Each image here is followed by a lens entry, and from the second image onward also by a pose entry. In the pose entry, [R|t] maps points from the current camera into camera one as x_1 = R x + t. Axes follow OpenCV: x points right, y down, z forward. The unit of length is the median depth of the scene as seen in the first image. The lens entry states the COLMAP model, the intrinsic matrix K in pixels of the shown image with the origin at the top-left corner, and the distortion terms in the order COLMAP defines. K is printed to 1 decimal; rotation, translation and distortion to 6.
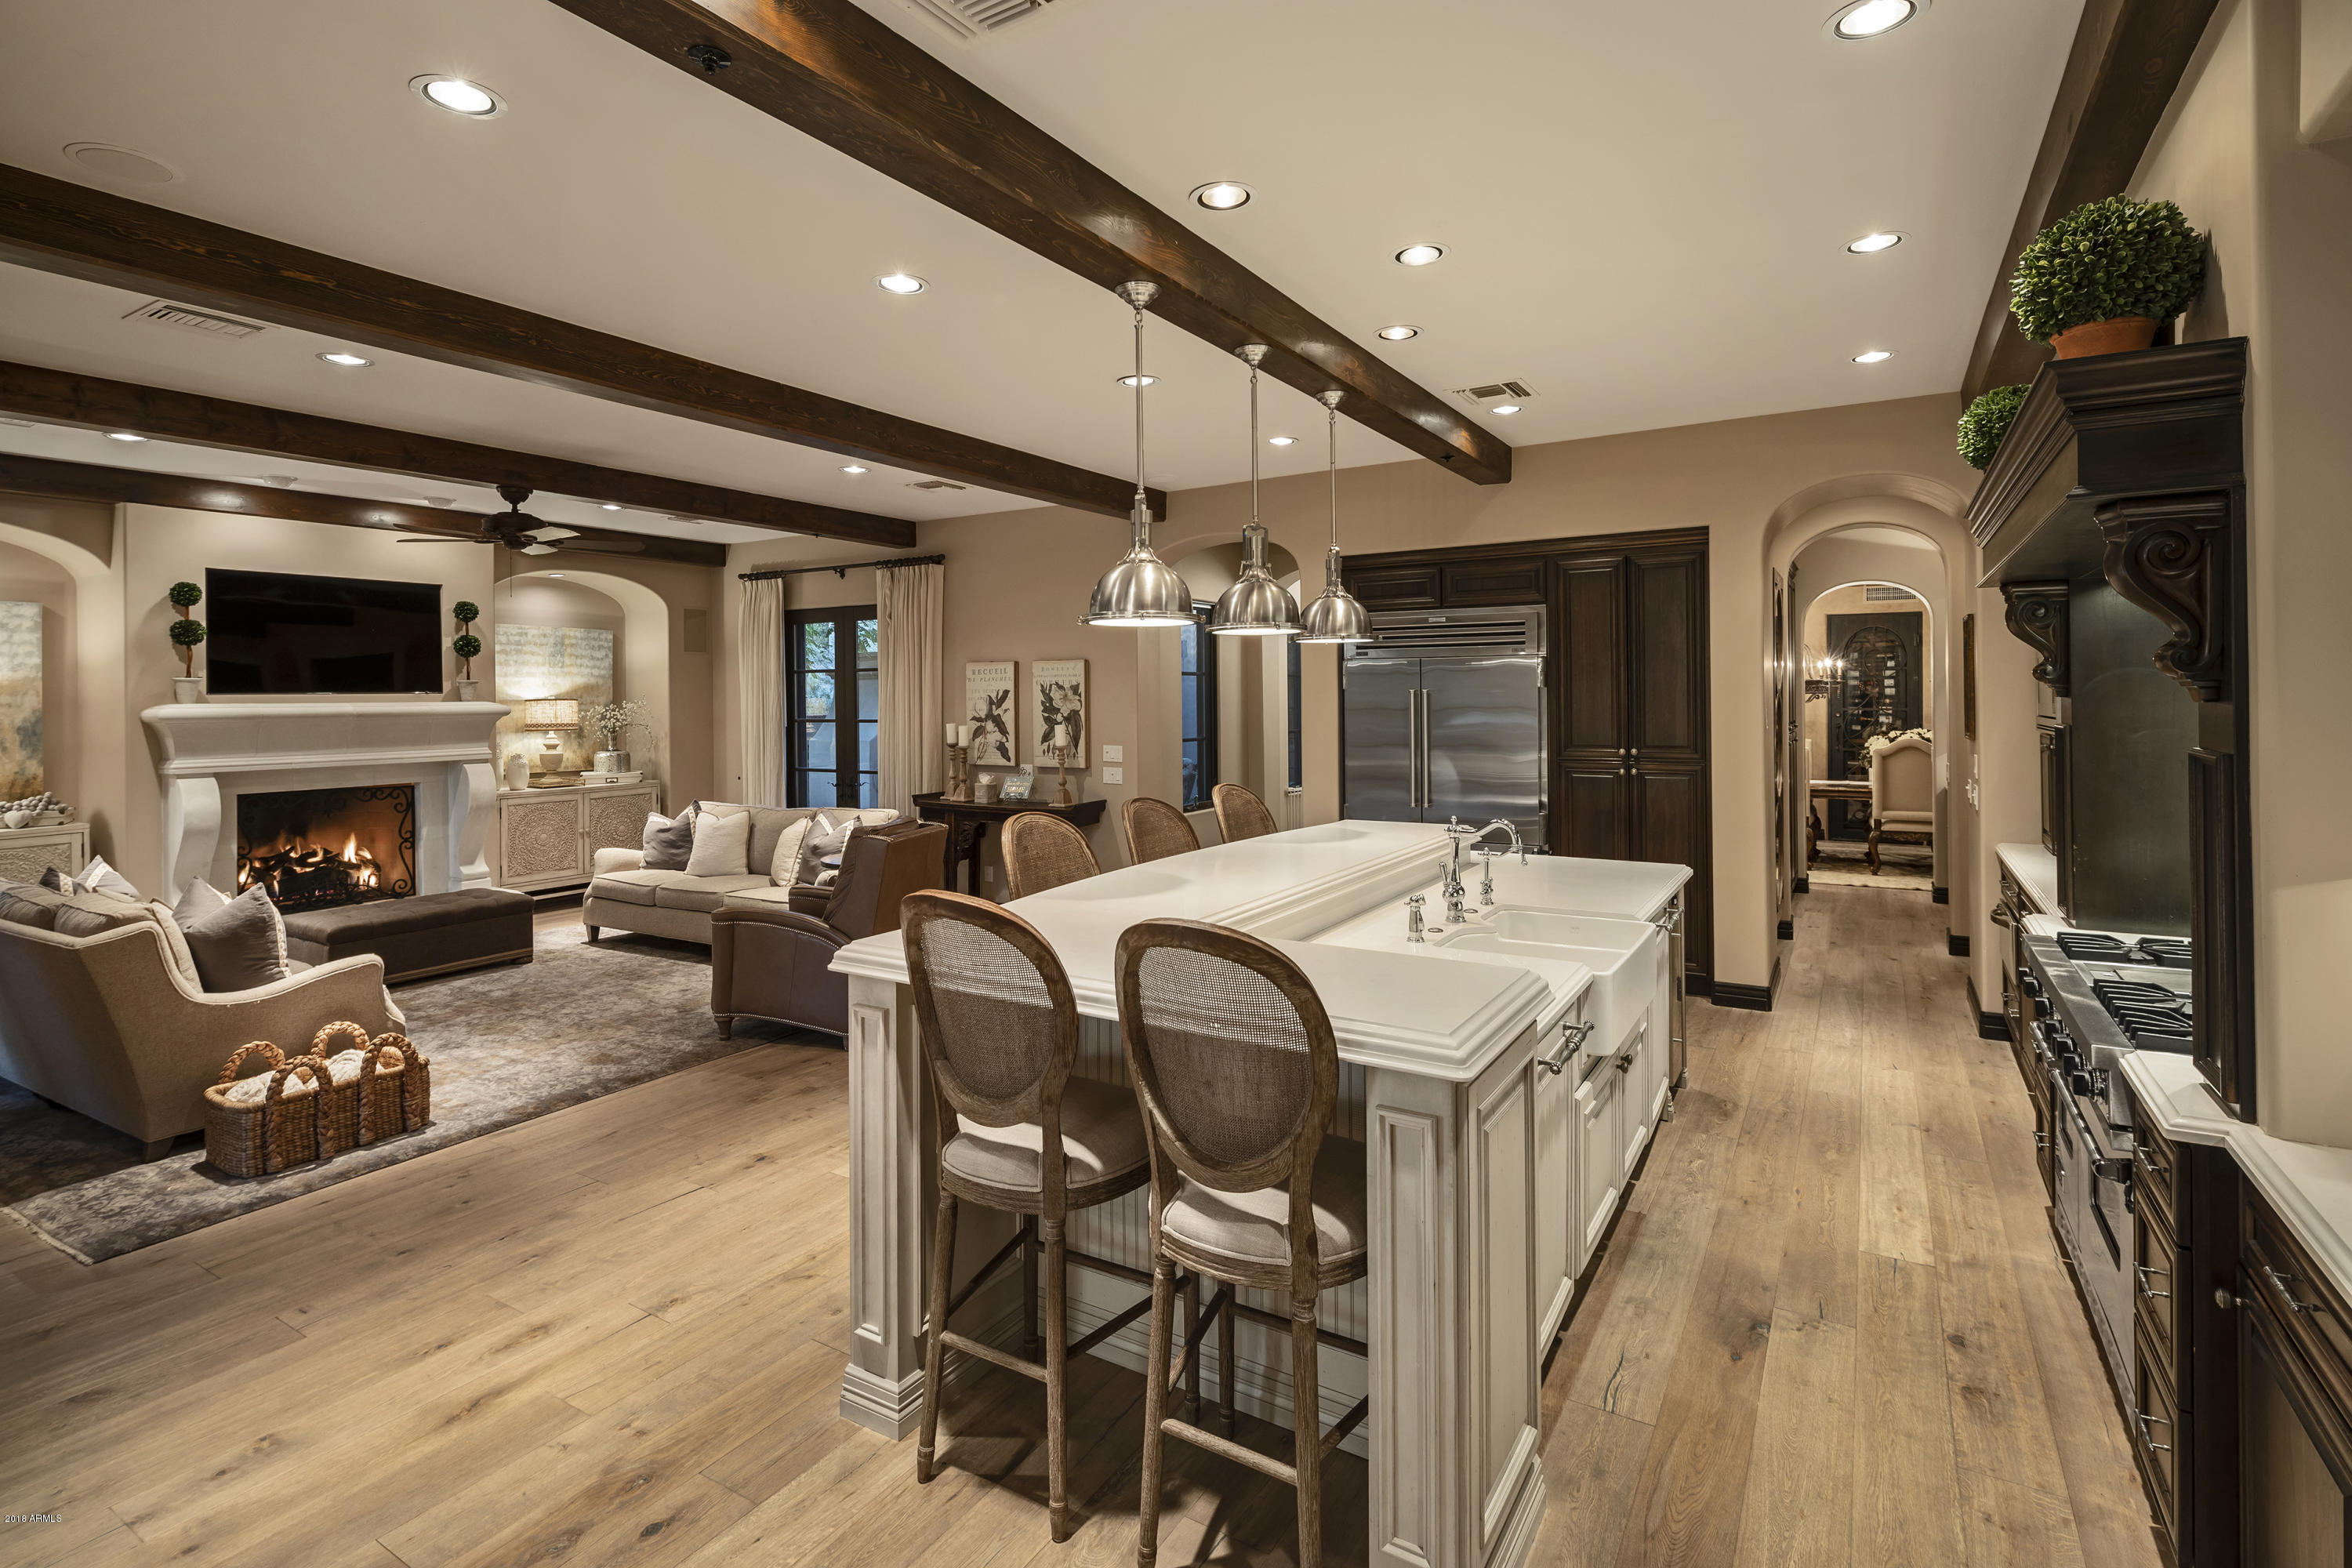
lens RADIAL K [[1150.1, 0, 1178.2], [0, 1150.1, 691.7], [0, 0, 1]] dist [0.000312, -0.002643]
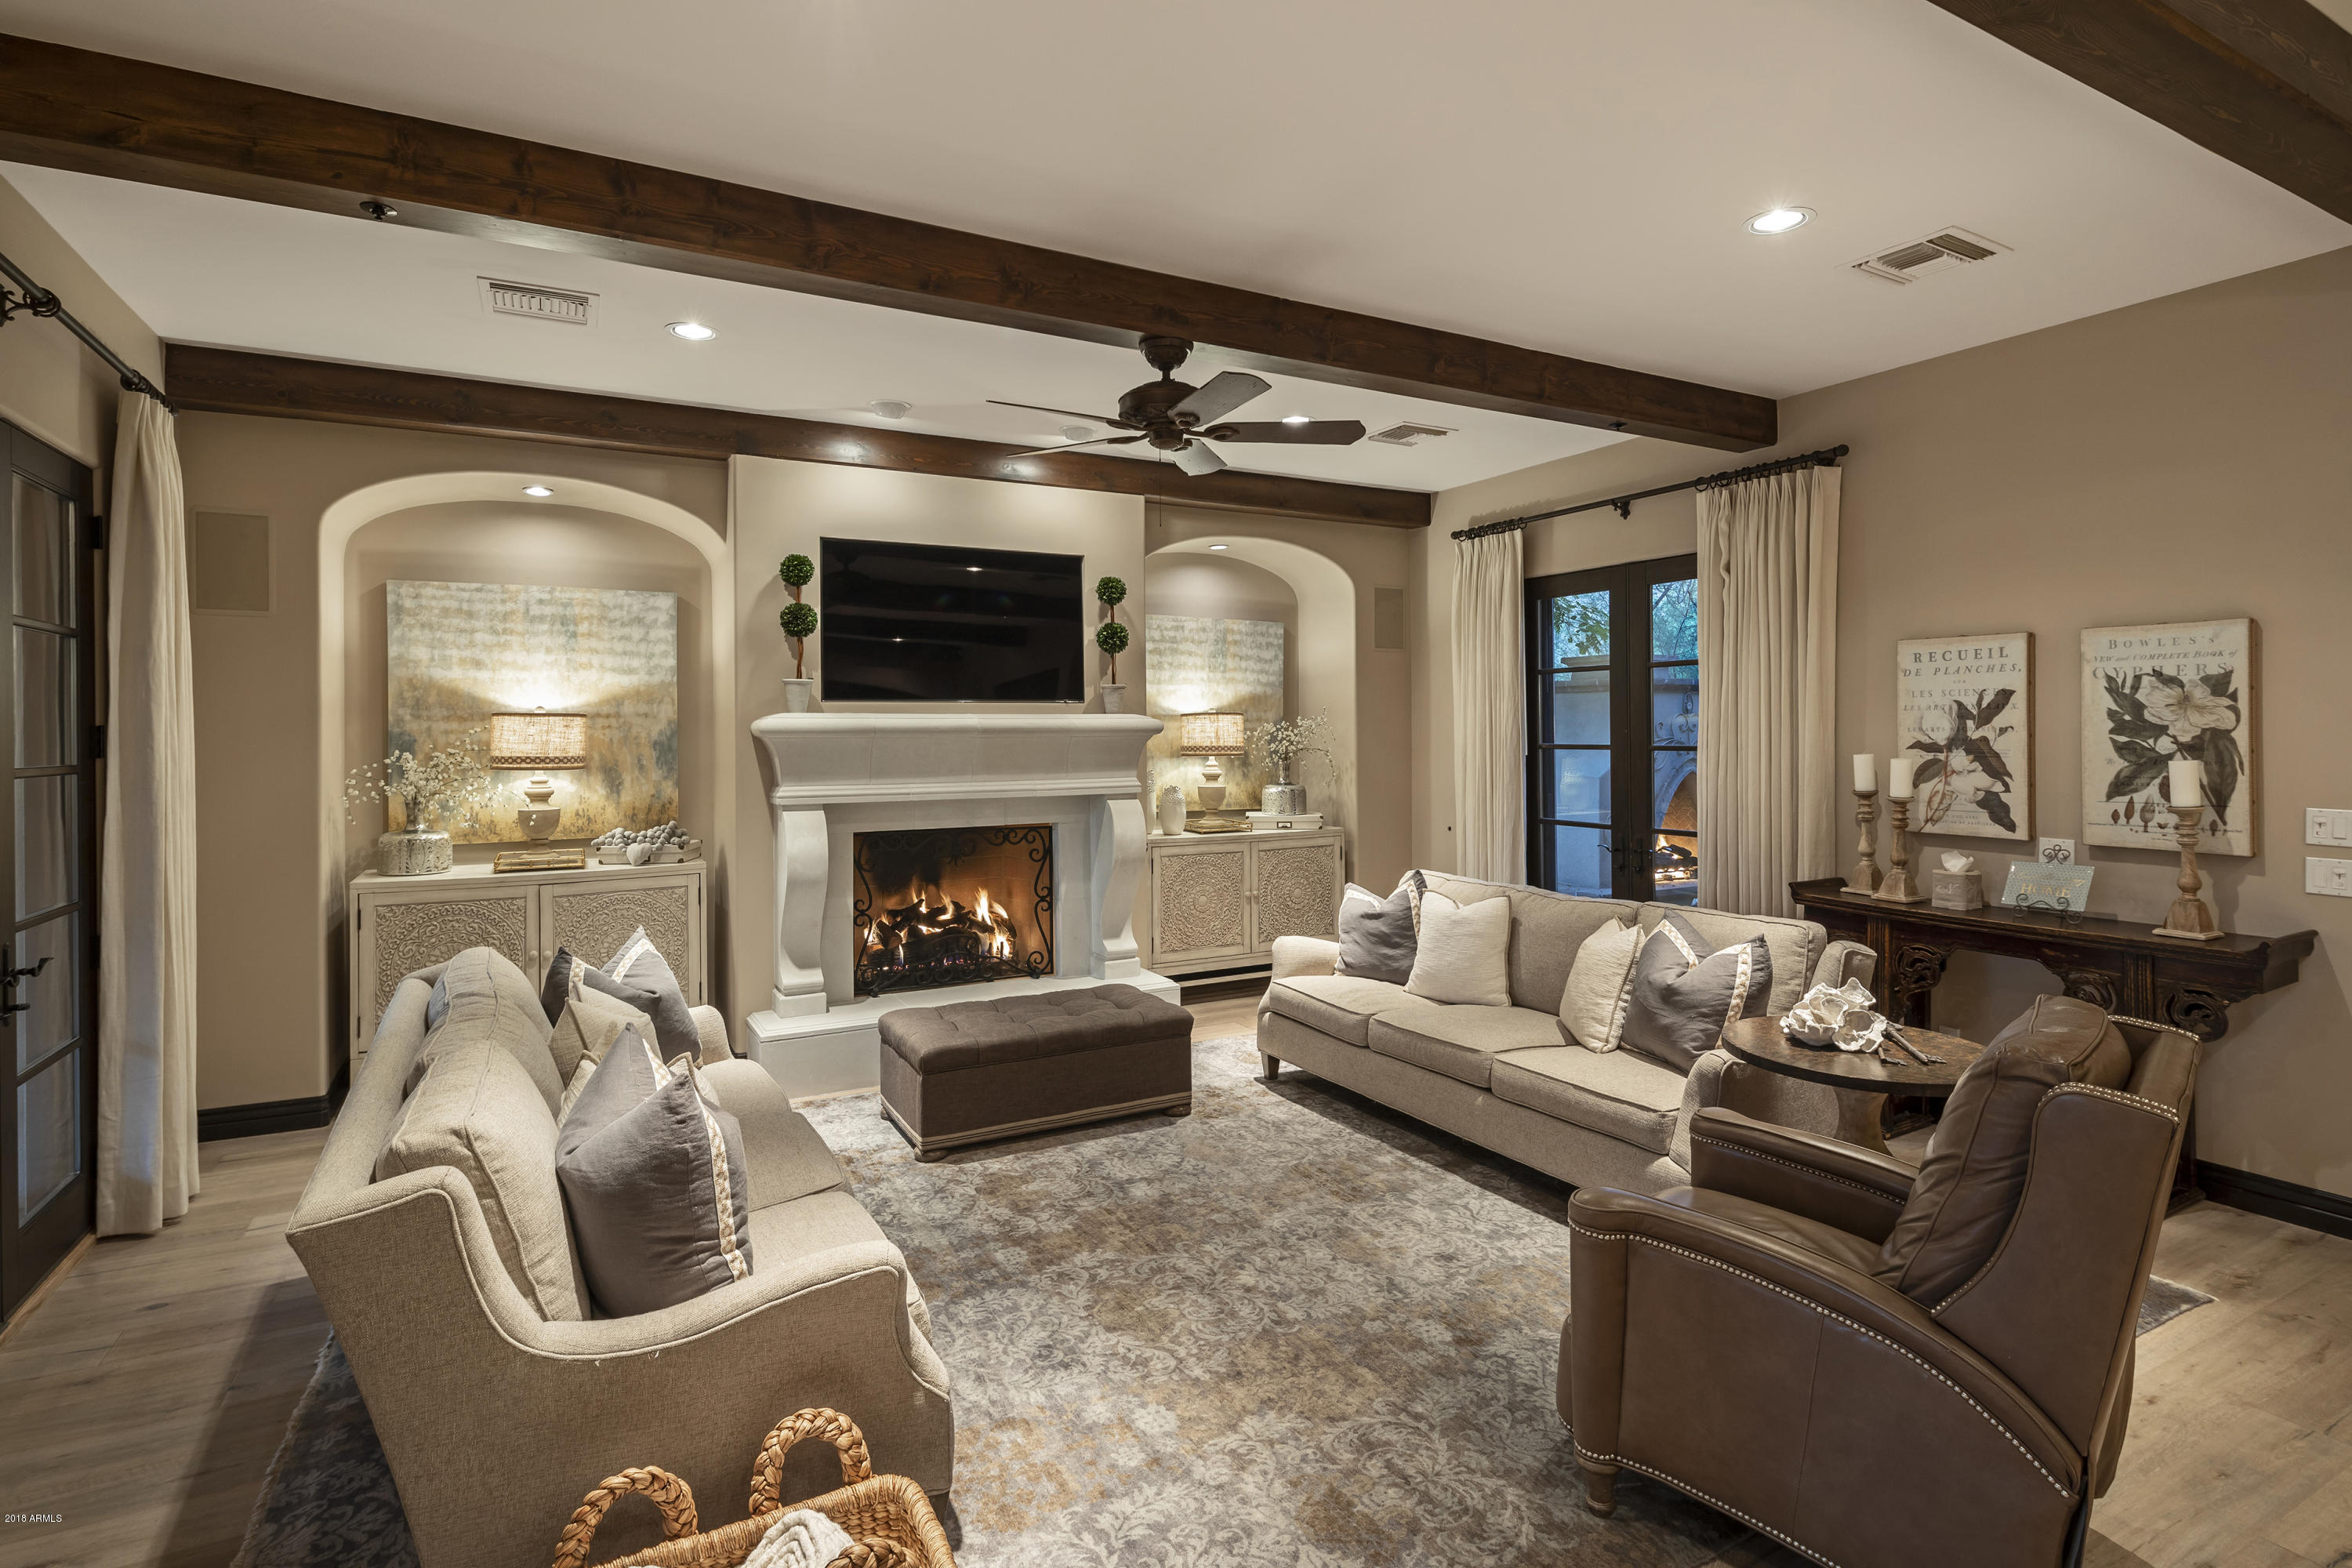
lens RADIAL K [[1150.1, 0, 1178.2], [0, 1150.1, 691.7], [0, 0, 1]] dist [0.000312, -0.002643]
pose [[0.868185, -0.011603, -0.496105, -0.220702], [-0.001590, 0.999656, -0.026164, 0.013613], [0.496238, 0.023504, 0.867868, 0.388721]]
